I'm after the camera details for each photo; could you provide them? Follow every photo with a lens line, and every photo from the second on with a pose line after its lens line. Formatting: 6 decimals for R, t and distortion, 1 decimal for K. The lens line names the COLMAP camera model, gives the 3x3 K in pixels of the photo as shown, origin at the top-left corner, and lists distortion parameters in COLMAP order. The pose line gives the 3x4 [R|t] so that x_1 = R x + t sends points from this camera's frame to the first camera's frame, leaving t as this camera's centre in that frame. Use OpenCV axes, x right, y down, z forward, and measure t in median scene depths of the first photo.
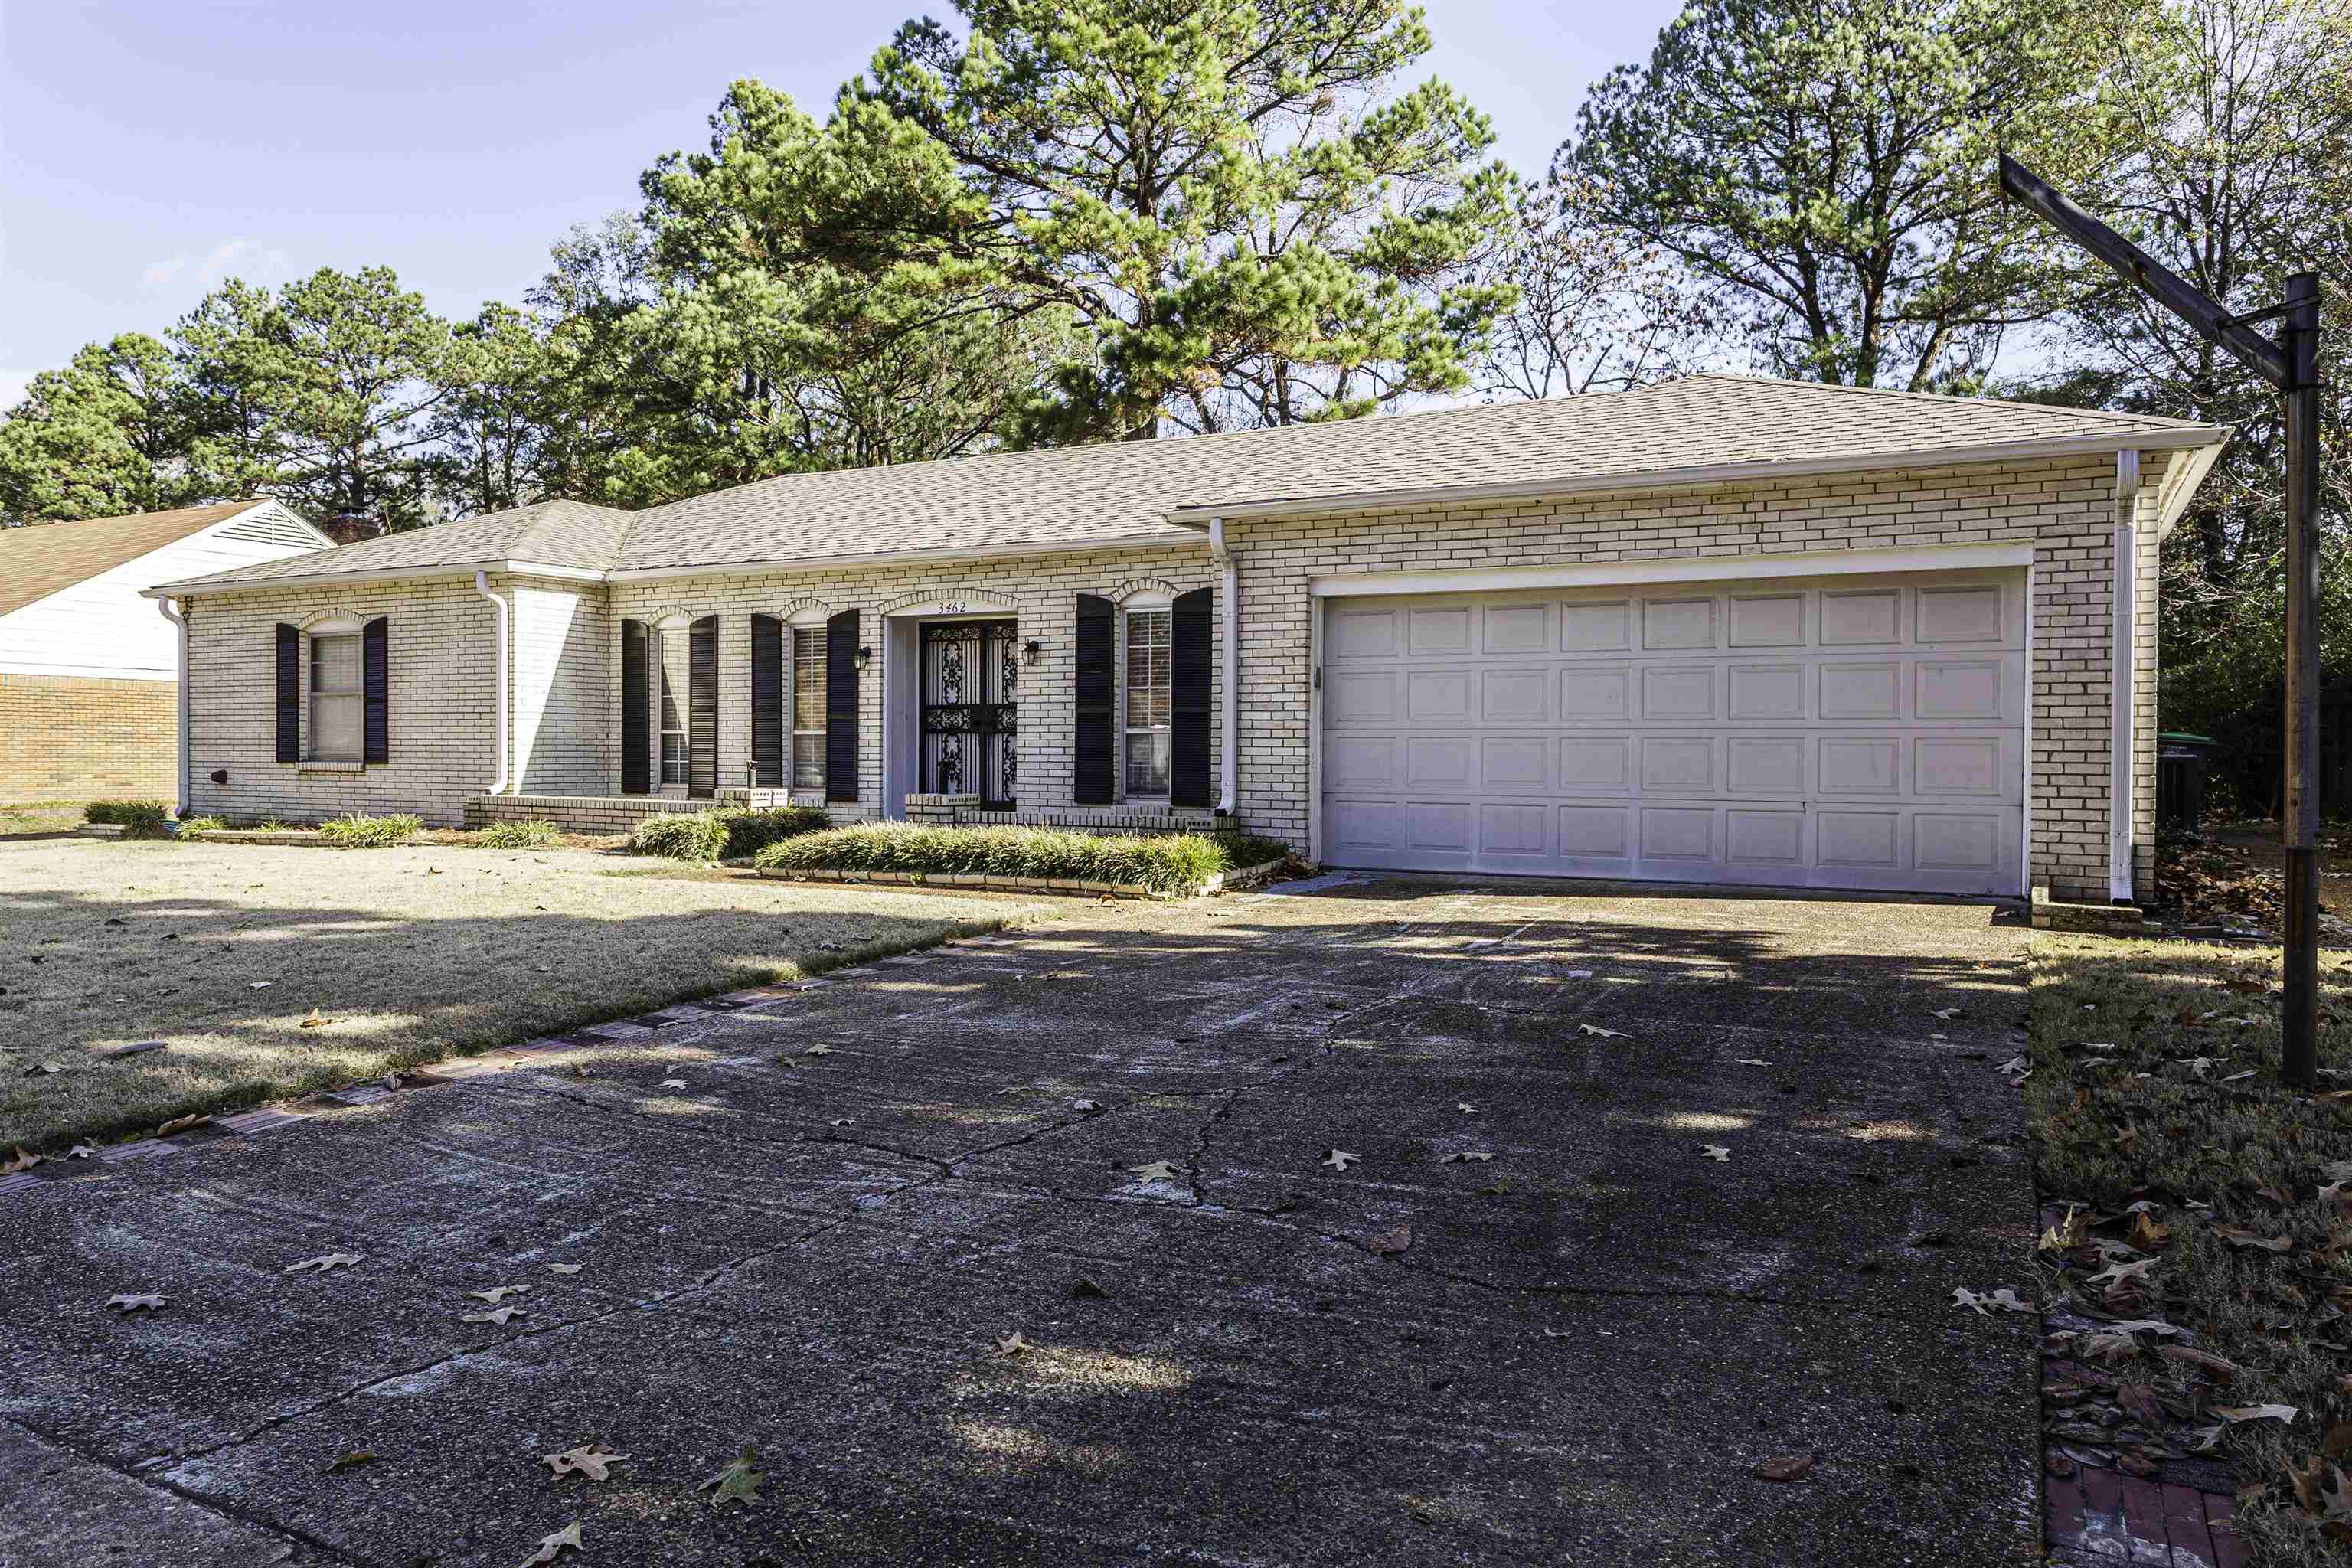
lens RADIAL K [[1628.3, 0, 1322.2], [0, 1628.3, 778.9], [0, 0, 1]] dist [-0.000404, 0.001926]
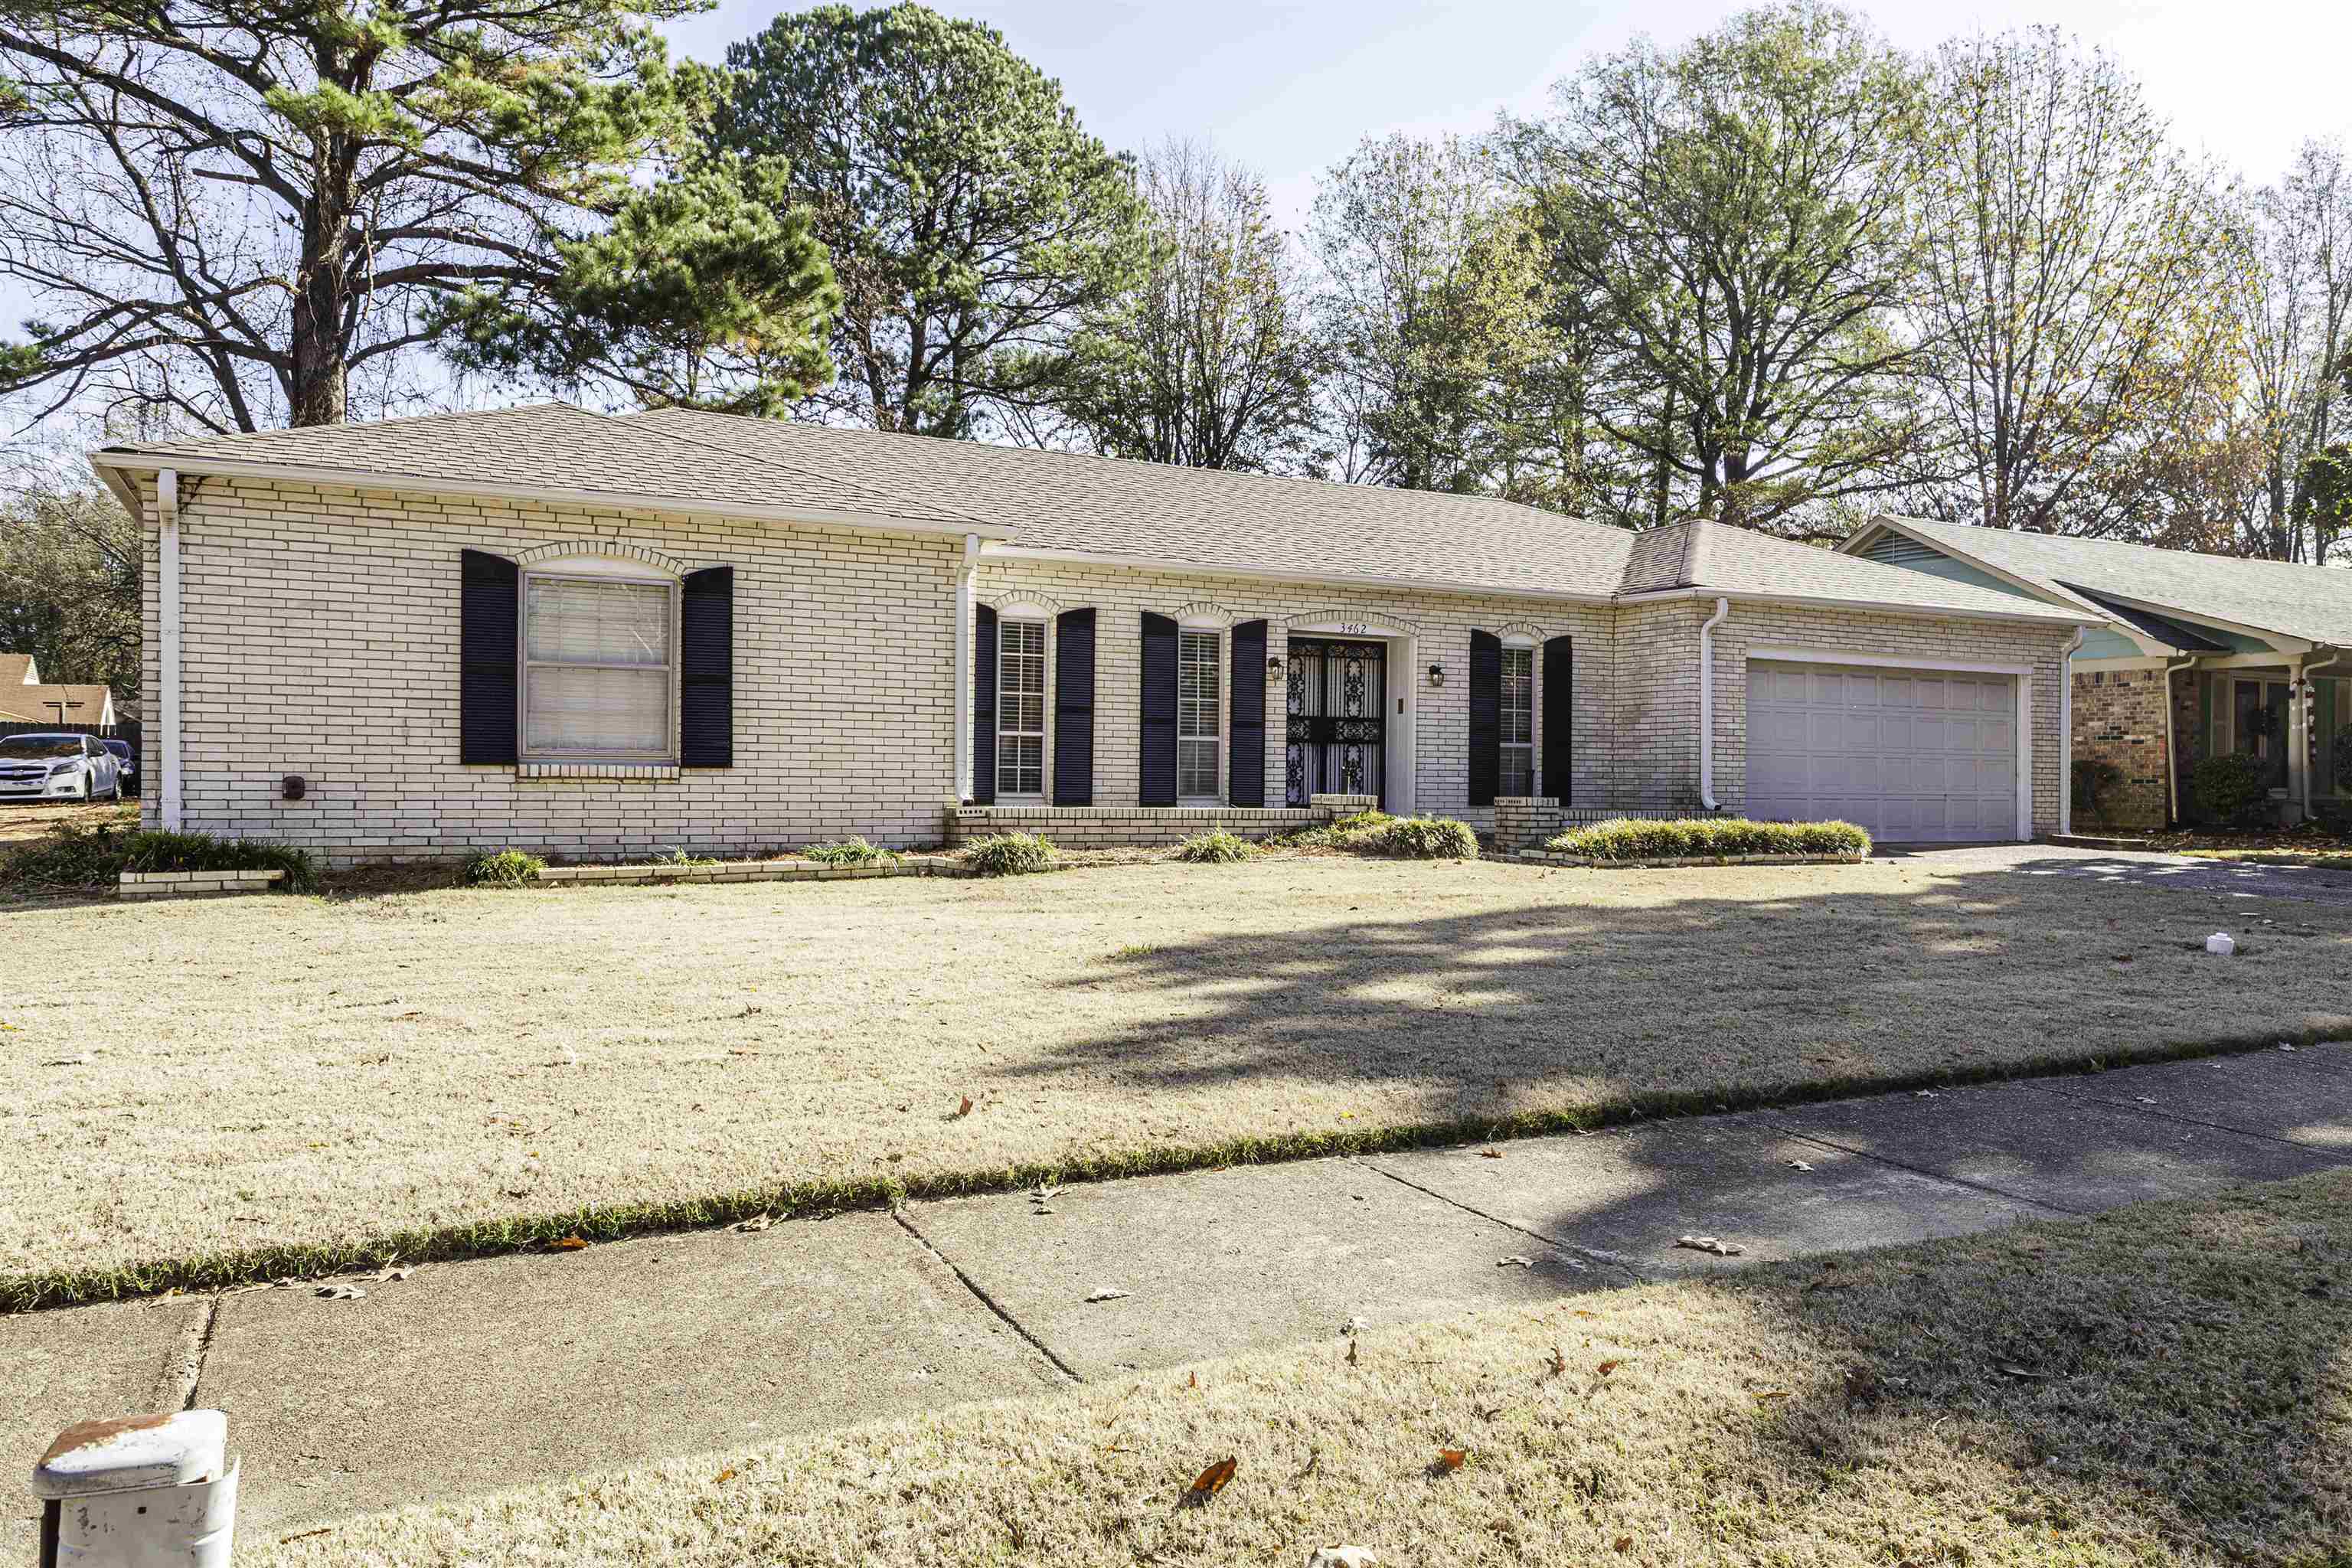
lens RADIAL K [[1628.3, 0, 1322.2], [0, 1628.3, 778.9], [0, 0, 1]] dist [-0.000404, 0.001926]
pose [[0.549497, -0.000848, 0.835495, -1.123558], [0.004803, 0.999986, -0.002144, -0.001781], [-0.835482, 0.005191, 0.549494, 0.407752]]
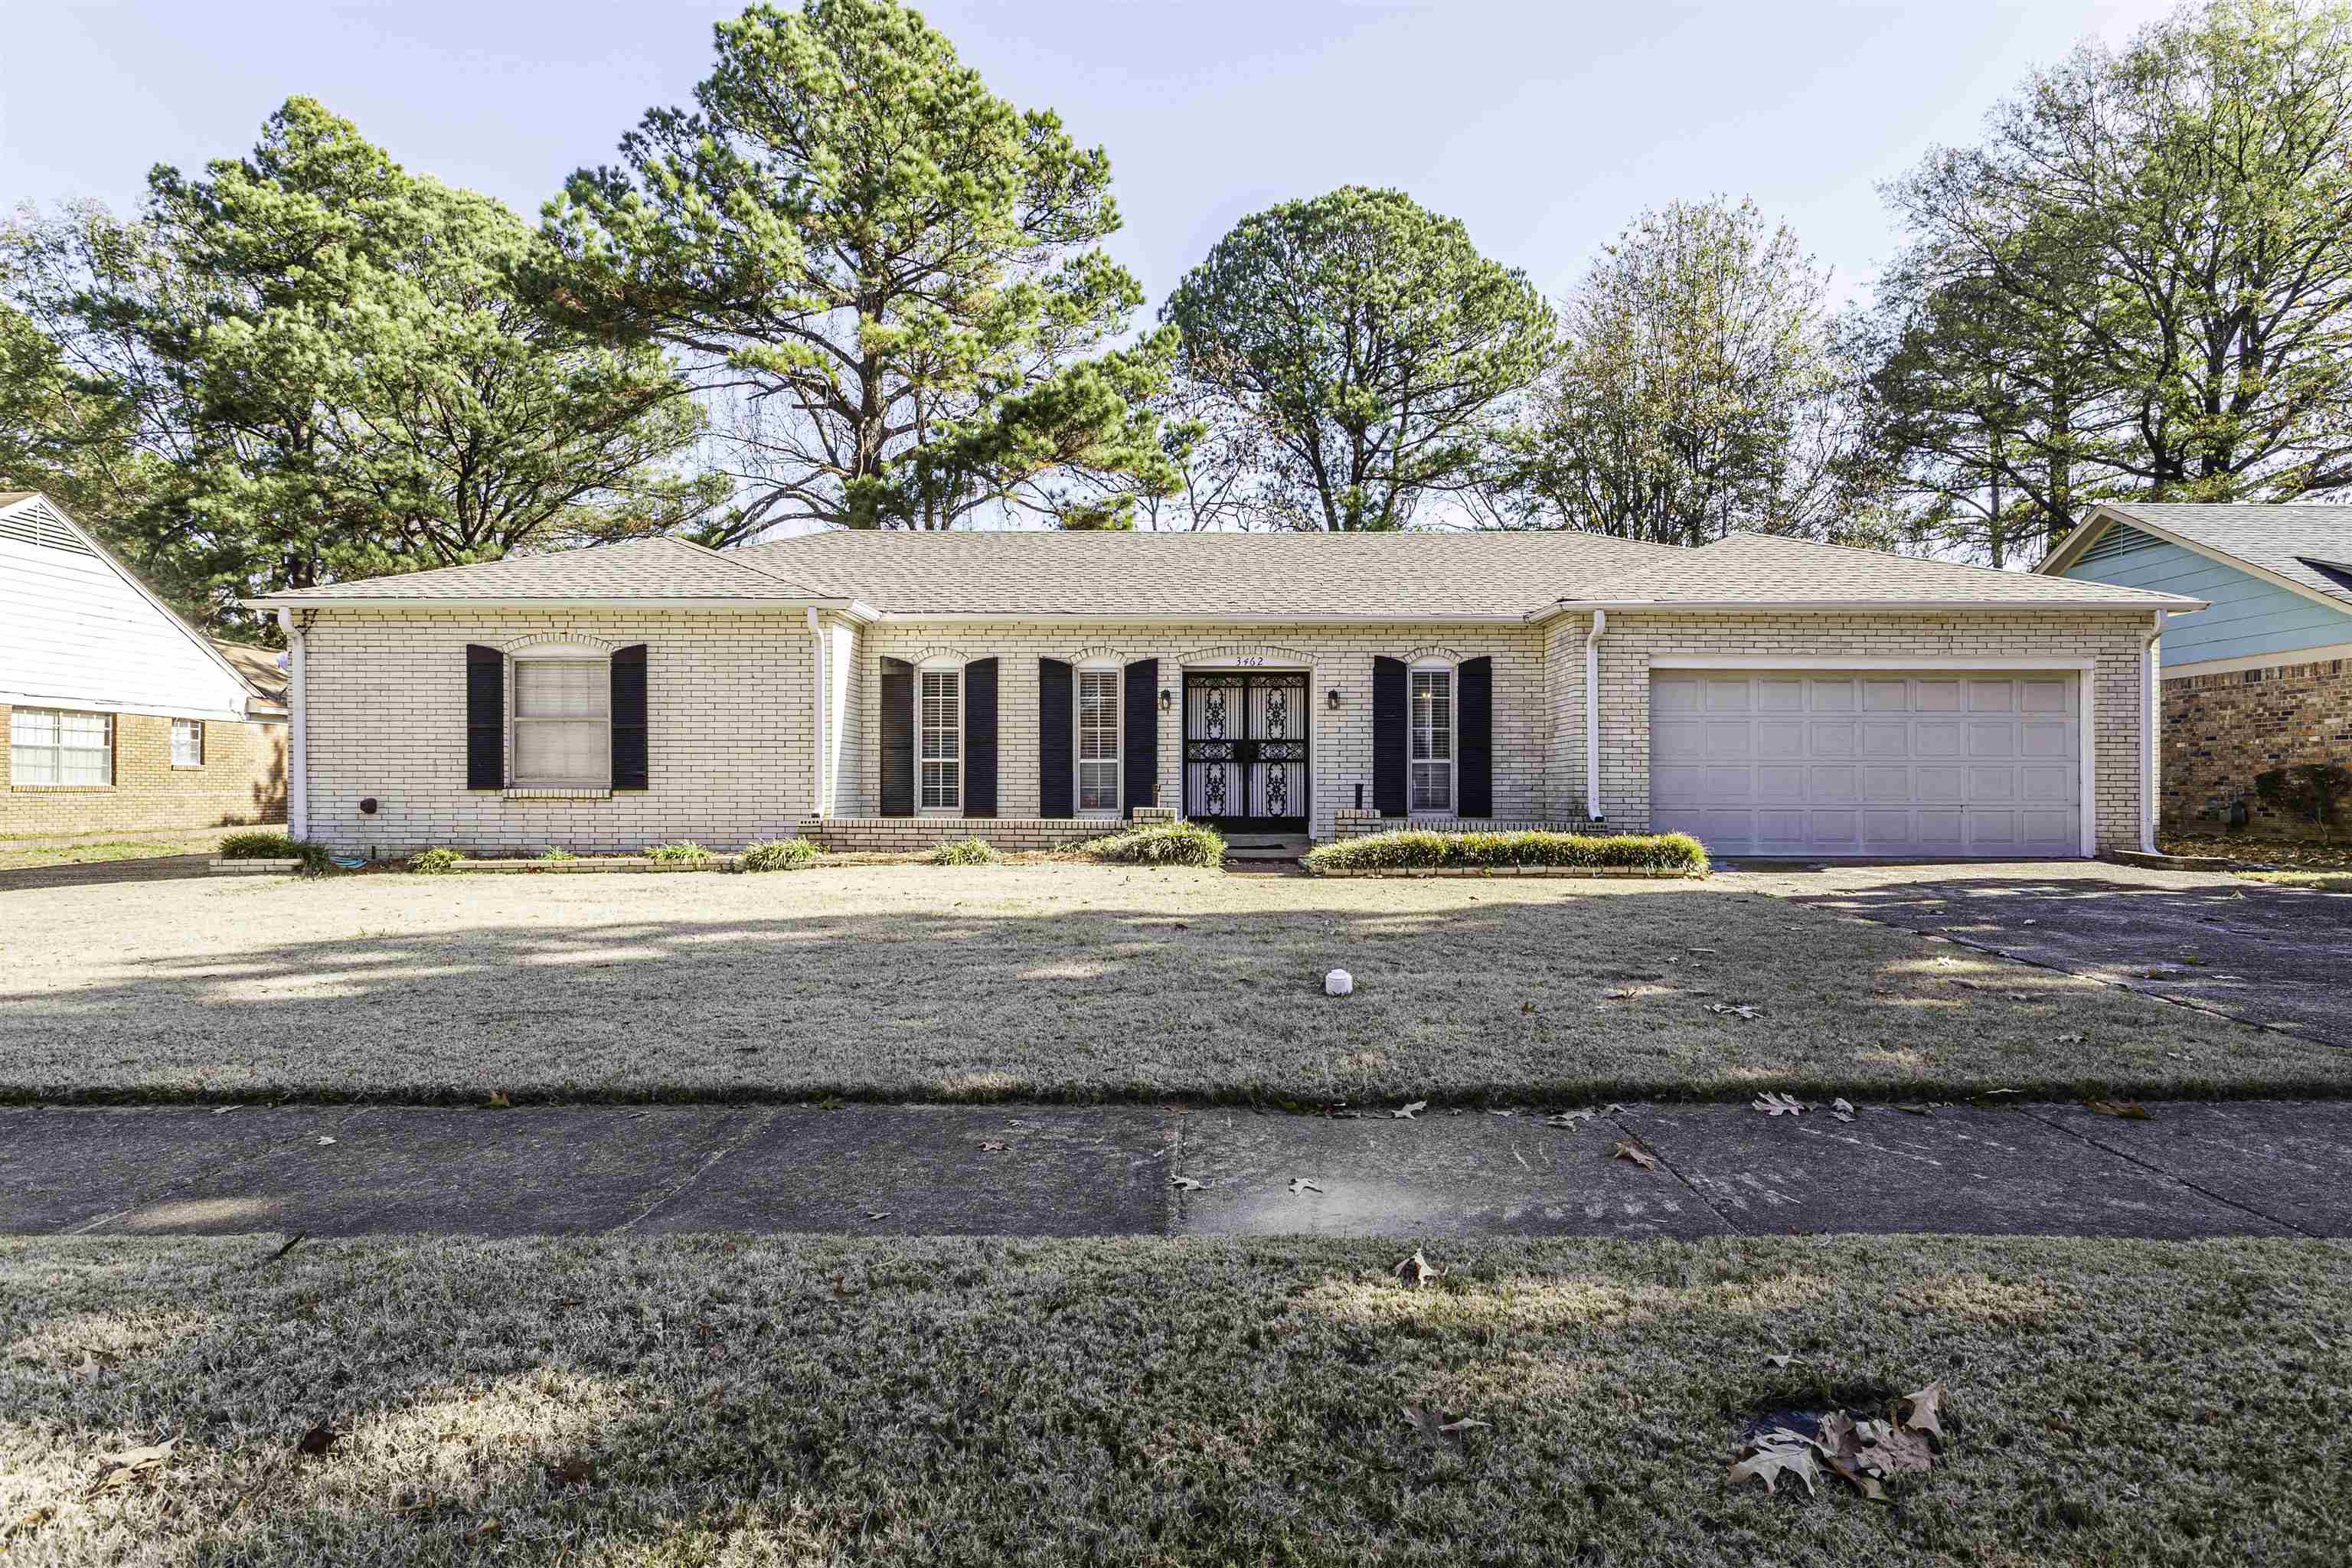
lens RADIAL K [[1308.0, 0, 1280.5], [0, 1308.0, 788.5], [0, 0, 1]] dist [-0.001570, -0.000405]
pose [[0.878758, -0.004326, 0.477248, -0.666339], [0.010965, 0.999878, -0.011125, 0.003137], [-0.477142, 0.015009, 0.878698, 0.111333]]
